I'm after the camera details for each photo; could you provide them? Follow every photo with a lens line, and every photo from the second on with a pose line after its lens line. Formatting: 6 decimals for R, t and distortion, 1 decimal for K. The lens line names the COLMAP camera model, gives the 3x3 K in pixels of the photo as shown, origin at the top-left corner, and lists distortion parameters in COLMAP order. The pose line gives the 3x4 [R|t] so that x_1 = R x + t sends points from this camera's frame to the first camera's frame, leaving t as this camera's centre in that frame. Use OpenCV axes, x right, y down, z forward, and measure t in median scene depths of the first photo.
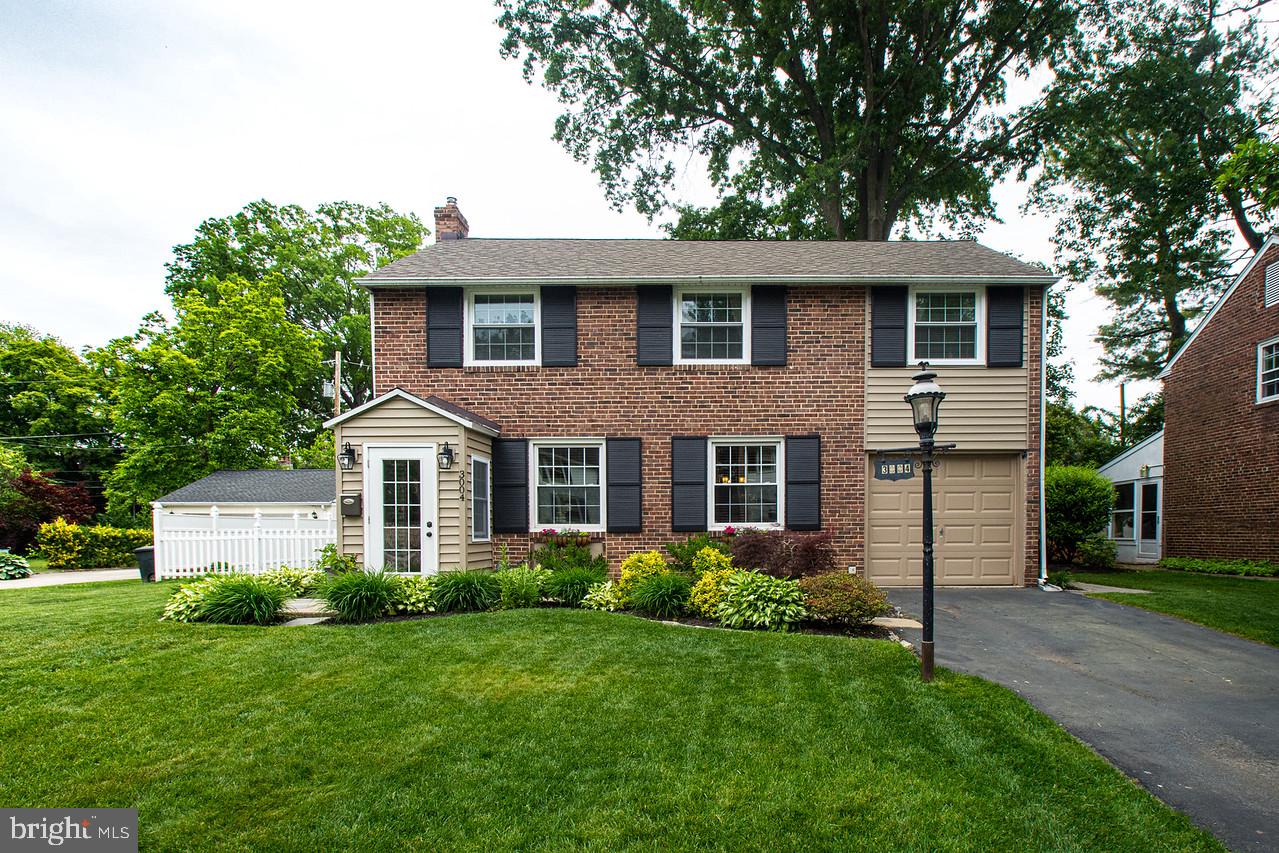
lens RADIAL K [[704.8, 0, 666.1], [0, 704.8, 512.1], [0, 0, 1]] dist [-0.020051, 0.003642]
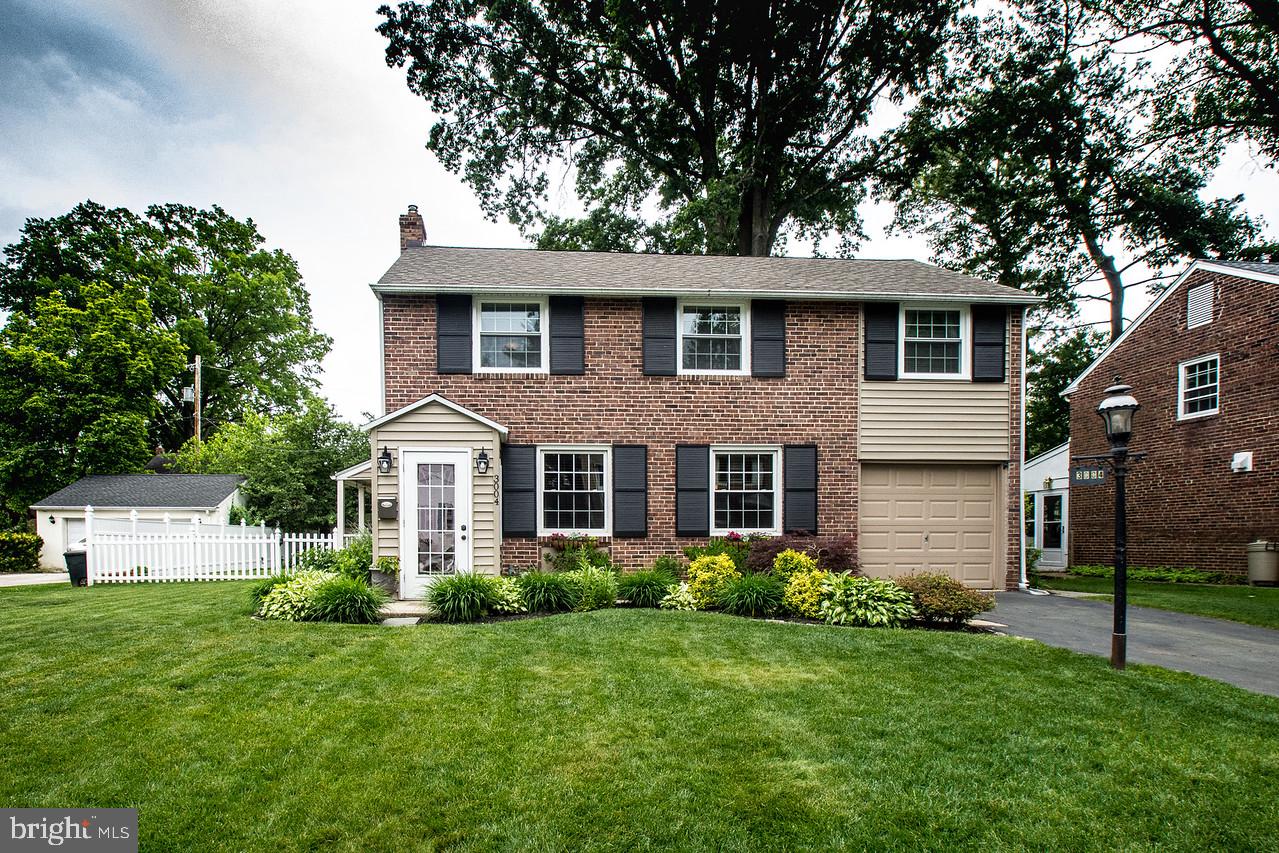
lens RADIAL K [[704.8, 0, 503.7], [0, 704.8, 518.6], [0, 0, 1]] dist [-0.020051, 0.003642]
pose [[0.999304, 0.006603, 0.036718, -0.279151], [-0.006456, 0.999971, -0.004107, 0.007195], [-0.036744, 0.003867, 0.999317, -0.018612]]
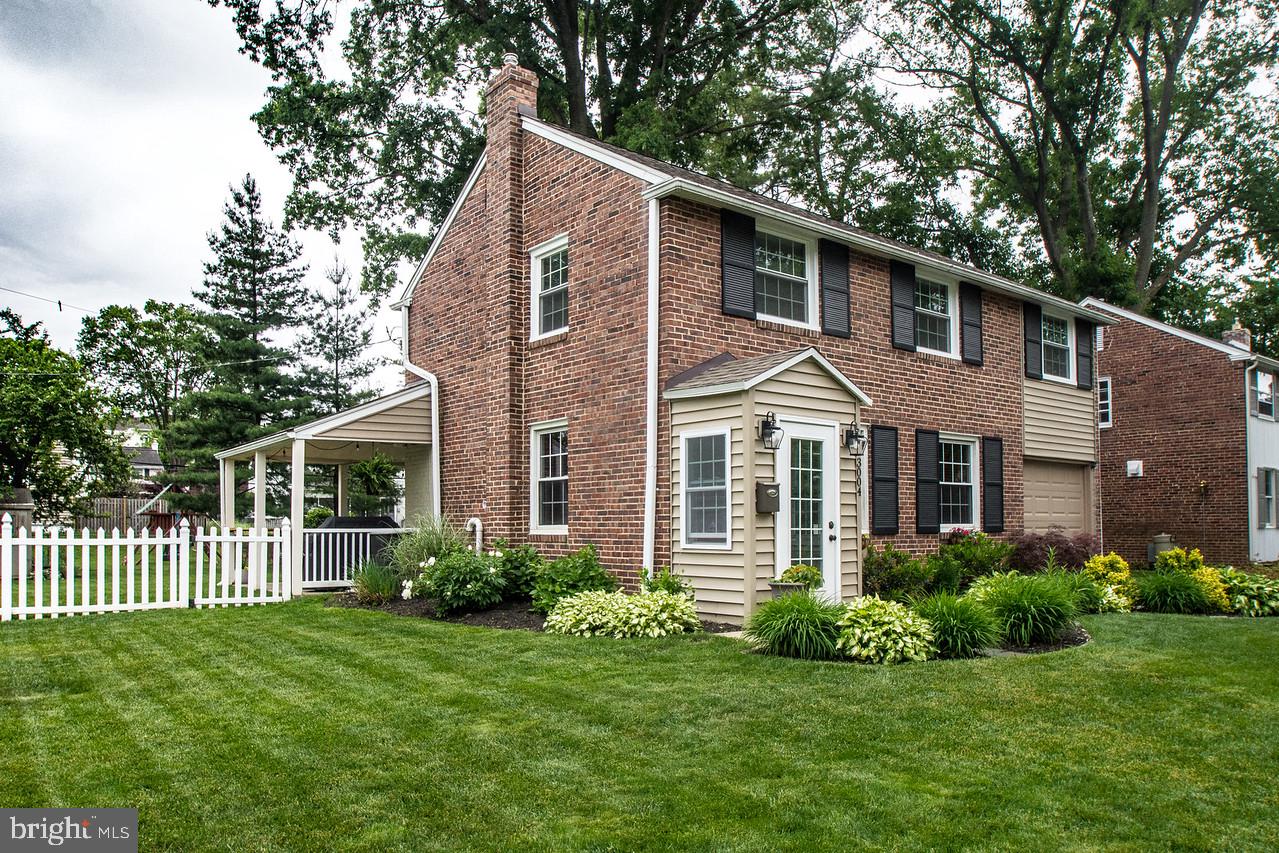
lens RADIAL K [[935.6, 0, 640.2], [0, 935.6, 439.9], [0, 0, 1]] dist [-0.035454, 0.000189]
pose [[0.774315, 0.063549, 0.629602, -1.022119], [-0.018465, 0.996790, -0.077902, 0.007397], [-0.632531, 0.048695, 0.773003, 0.291633]]
